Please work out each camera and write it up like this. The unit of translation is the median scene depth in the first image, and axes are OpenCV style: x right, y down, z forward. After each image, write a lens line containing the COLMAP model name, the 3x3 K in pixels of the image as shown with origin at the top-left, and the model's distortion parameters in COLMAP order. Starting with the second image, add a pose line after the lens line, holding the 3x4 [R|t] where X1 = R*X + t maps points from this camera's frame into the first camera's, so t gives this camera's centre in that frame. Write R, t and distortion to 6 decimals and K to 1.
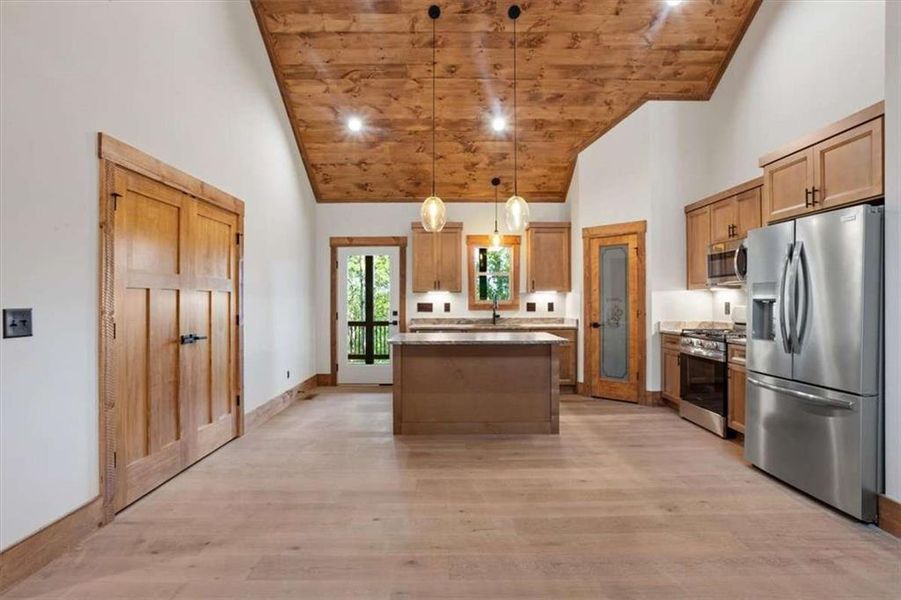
lens RADIAL K [[444.8, 0, 453.2], [0, 444.8, 311.6], [0, 0, 1]] dist [-0.057295, 0.031412]
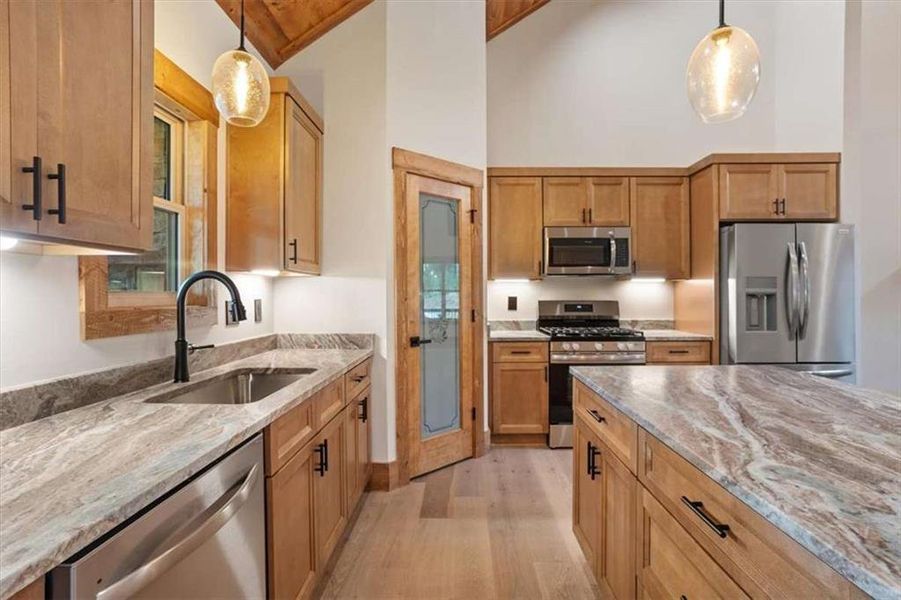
lens RADIAL K [[437.7, 0, 449.2], [0, 437.7, 297.5], [0, 0, 1]] dist [-0.055142, 0.029599]
pose [[0.039231, -0.005397, 0.999216, -0.203962], [0.025965, 0.999653, 0.004380, -0.023950], [-0.998893, 0.025773, 0.039357, 1.002448]]
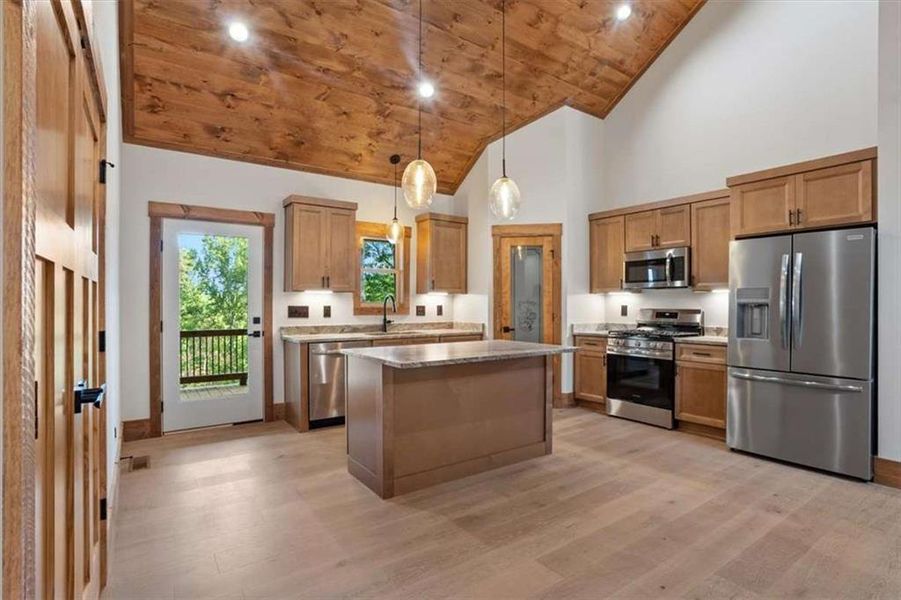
lens RADIAL K [[450.1, 0, 451.3], [0, 450.1, 314.2], [0, 0, 1]] dist [-0.061082, 0.030593]
pose [[0.821615, -0.010099, 0.569953, -0.344509], [0.010652, 0.999940, 0.002362, -0.005798], [-0.569943, 0.004131, 0.821674, 0.297363]]
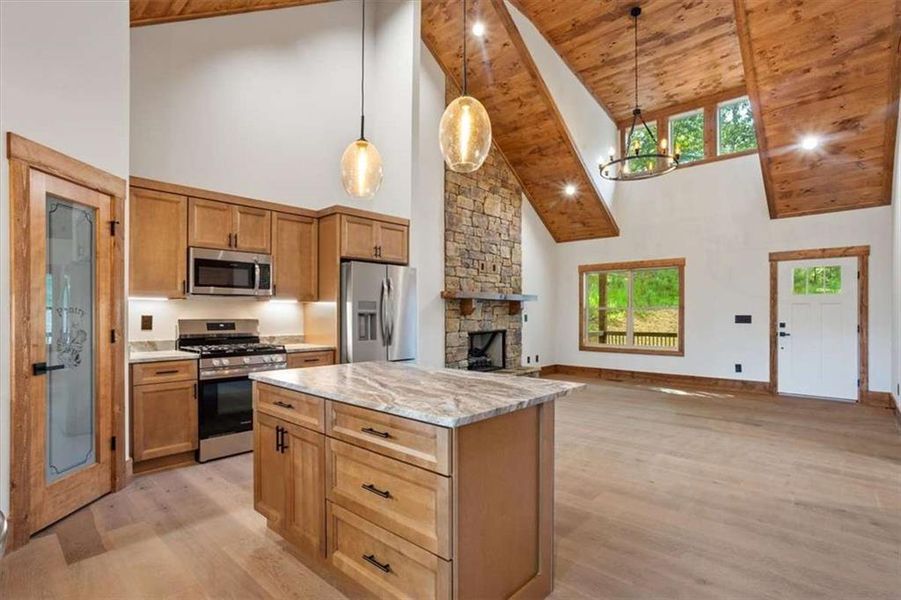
lens RADIAL K [[444.8, 0, 453.2], [0, 444.8, 311.6], [0, 0, 1]] dist [-0.057295, 0.031412]
pose [[-0.732839, 0.003800, 0.680392, -0.292756], [0.016202, 0.999798, 0.011867, -0.026197], [-0.680210, 0.019720, -0.732752, 1.105628]]
